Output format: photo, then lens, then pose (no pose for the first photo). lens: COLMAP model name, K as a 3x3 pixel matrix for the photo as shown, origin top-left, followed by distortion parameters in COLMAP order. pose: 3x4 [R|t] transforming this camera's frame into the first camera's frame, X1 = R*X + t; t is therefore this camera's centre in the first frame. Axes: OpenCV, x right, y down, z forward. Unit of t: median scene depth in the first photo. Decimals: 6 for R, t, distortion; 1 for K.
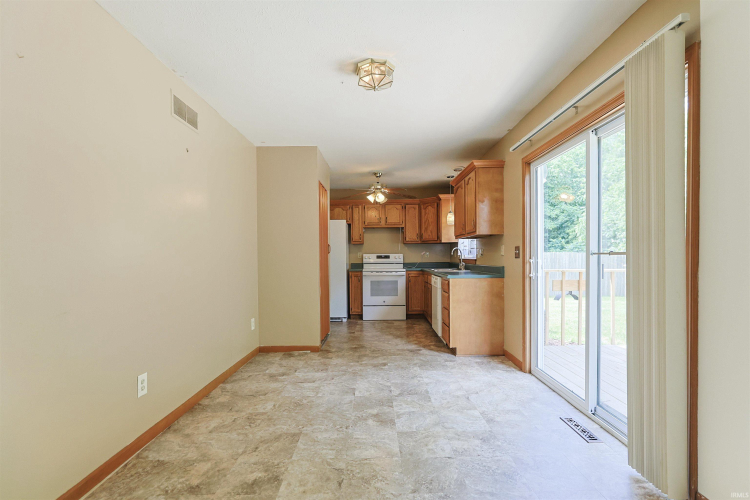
lens RADIAL K [[358.4, 0, 375.4], [0, 358.4, 261.7], [0, 0, 1]] dist [-0.018554, 0.010167]
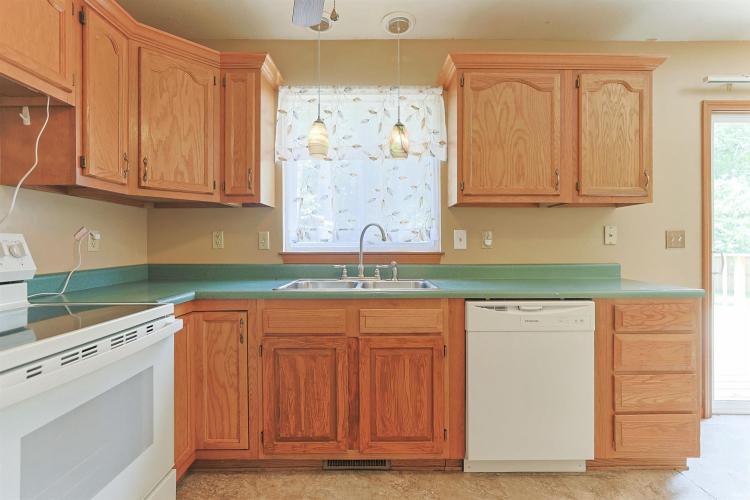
lens RADIAL K [[358.4, 0, 374.8], [0, 358.4, 247.4], [0, 0, 1]] dist [-0.018554, 0.010167]
pose [[-0.003786, 0.002735, 0.999989, -0.218097], [0.017569, 0.999842, -0.002668, -0.017402], [-0.999838, 0.017559, -0.003833, 1.395105]]
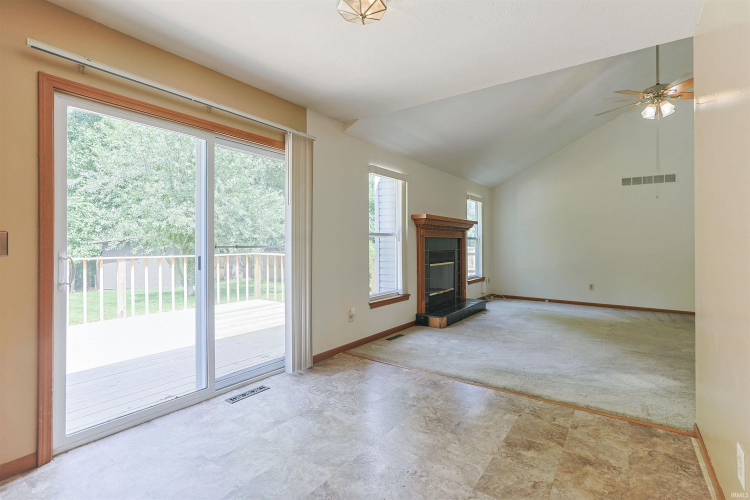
lens RADIAL K [[358.4, 0, 382.1], [0, 358.4, 243.8], [0, 0, 1]] dist [-0.018554, 0.010167]
pose [[-0.822893, 0.009818, 0.568111, -0.274312], [0.016145, 0.999851, 0.006107, -0.018511], [-0.567966, 0.014198, -0.822929, 0.989901]]
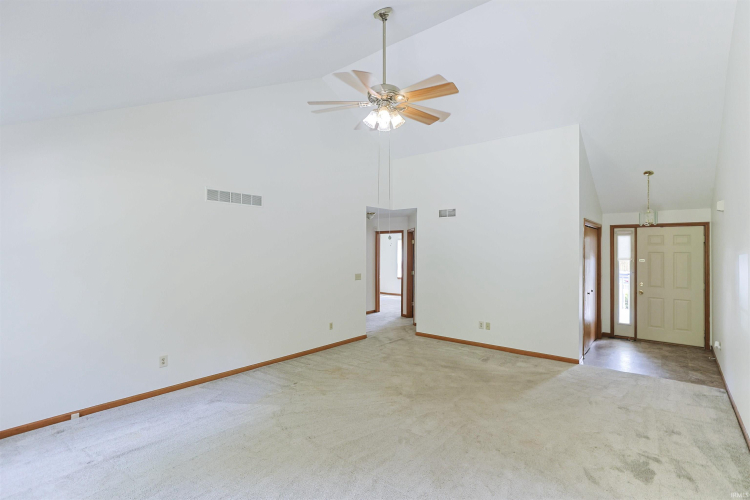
lens RADIAL K [[358.4, 0, 379.7], [0, 358.4, 243.2], [0, 0, 1]] dist [-0.018554, 0.010167]
pose [[-0.625456, -0.005966, -0.780236, 0.273187], [-0.008883, 0.999960, -0.000526, -0.124563], [0.780209, 0.006602, -0.625484, 0.145264]]
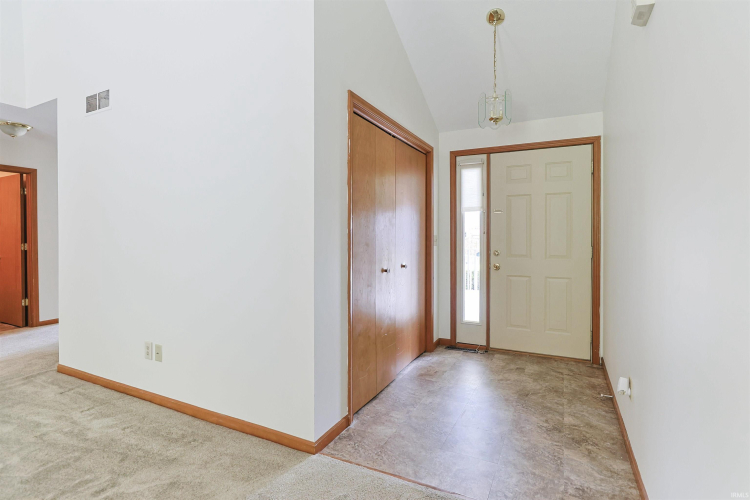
lens RADIAL K [[358.4, 0, 378.0], [0, 358.4, 238.2], [0, 0, 1]] dist [-0.018554, 0.010167]
pose [[-0.443063, 0.016479, -0.896339, -0.796723], [-0.004019, 0.999784, 0.020367, -0.001350], [0.896481, 0.012626, -0.442901, 0.197689]]
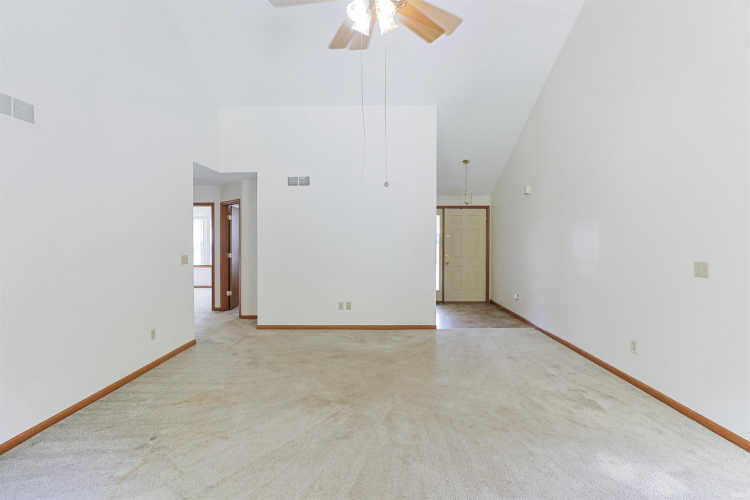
lens RADIAL K [[358.4, 0, 375.5], [0, 358.4, 239.5], [0, 0, 1]] dist [-0.018554, 0.010167]
pose [[-0.000389, 0.014330, -0.999897, 0.205170], [-0.013071, 0.999812, 0.014334, -0.060314], [0.999915, 0.013075, -0.000202, -0.339223]]
